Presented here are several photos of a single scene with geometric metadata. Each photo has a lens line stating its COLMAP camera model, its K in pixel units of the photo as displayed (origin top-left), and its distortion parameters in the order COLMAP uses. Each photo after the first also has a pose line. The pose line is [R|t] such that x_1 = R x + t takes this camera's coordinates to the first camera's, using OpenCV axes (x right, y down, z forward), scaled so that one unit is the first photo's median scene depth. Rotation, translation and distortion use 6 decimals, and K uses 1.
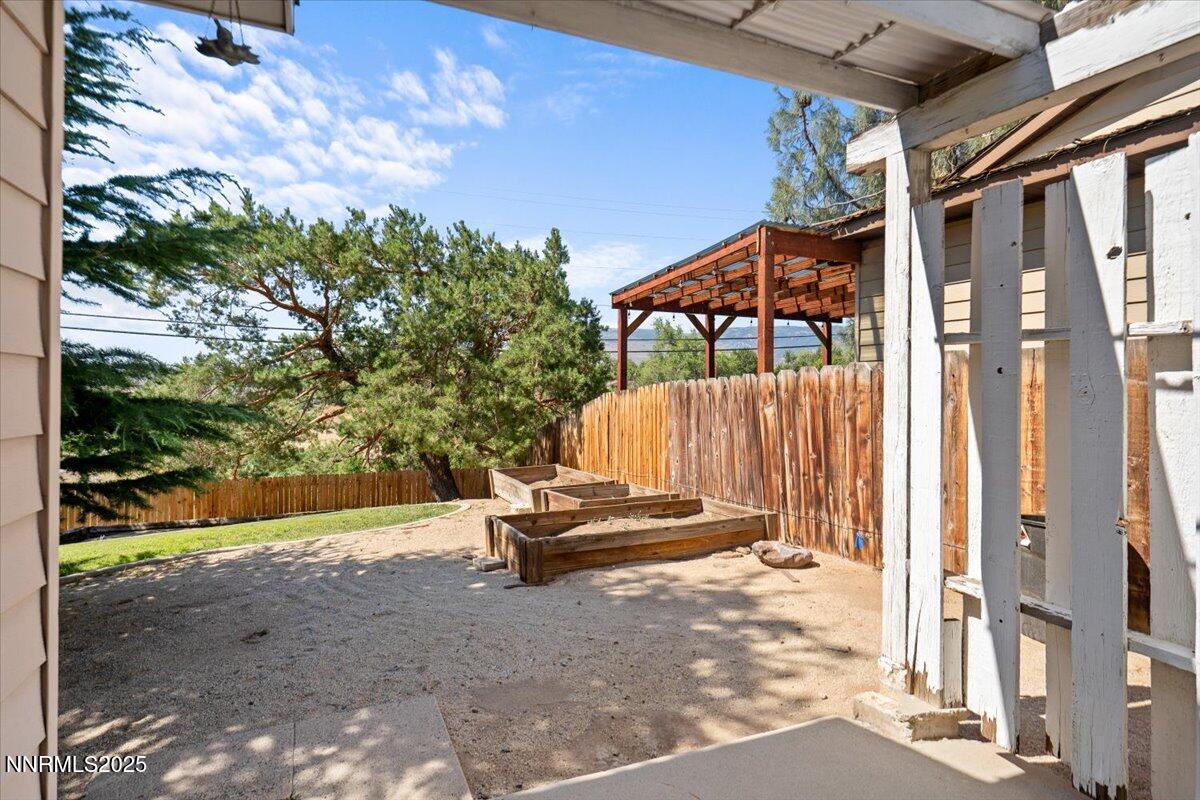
lens RADIAL K [[531.8, 0, 607.4], [0, 531.8, 398.8], [0, 0, 1]] dist [-0.000156, -0.000169]
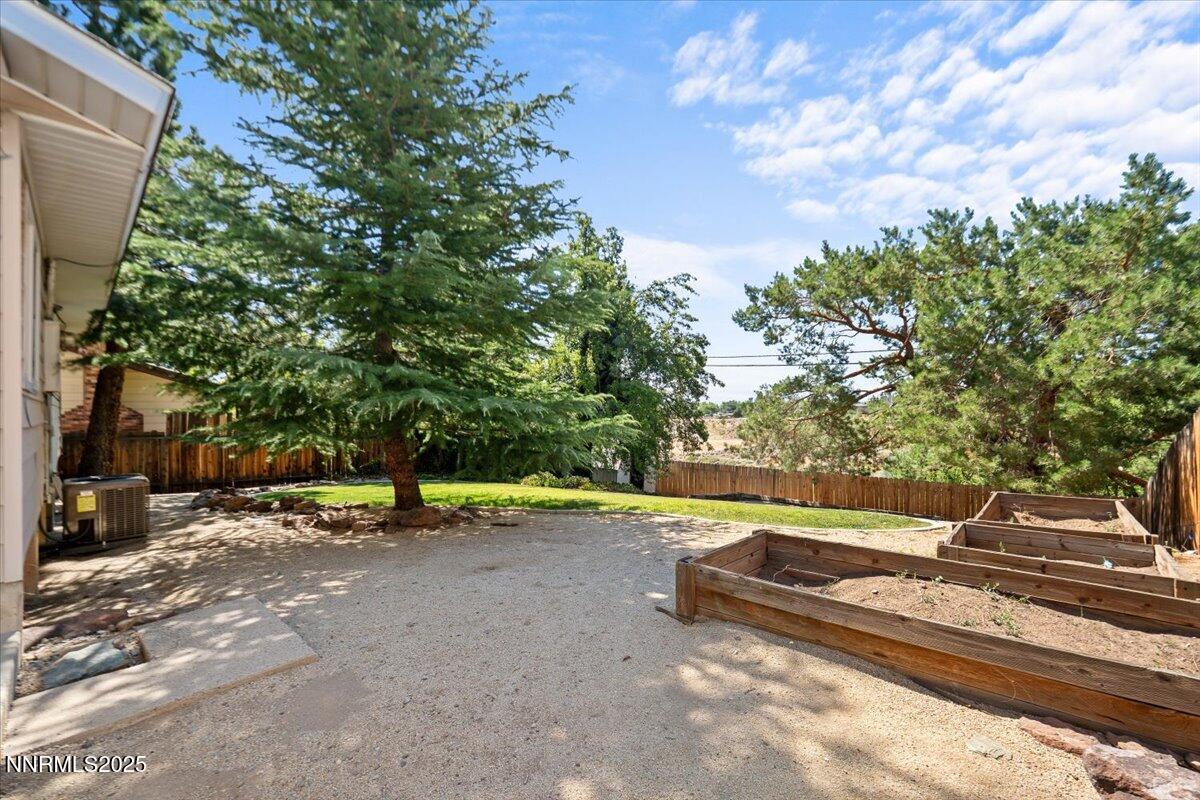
lens RADIAL K [[465.1, 0, 629.1], [0, 465.1, 413.5], [0, 0, 1]] dist [0.001673, 0.000023]
pose [[0.491402, 0.004700, -0.870920, 0.434968], [-0.000931, 0.999988, 0.004872, 0.038581], [0.870932, -0.001583, 0.491401, 0.592167]]
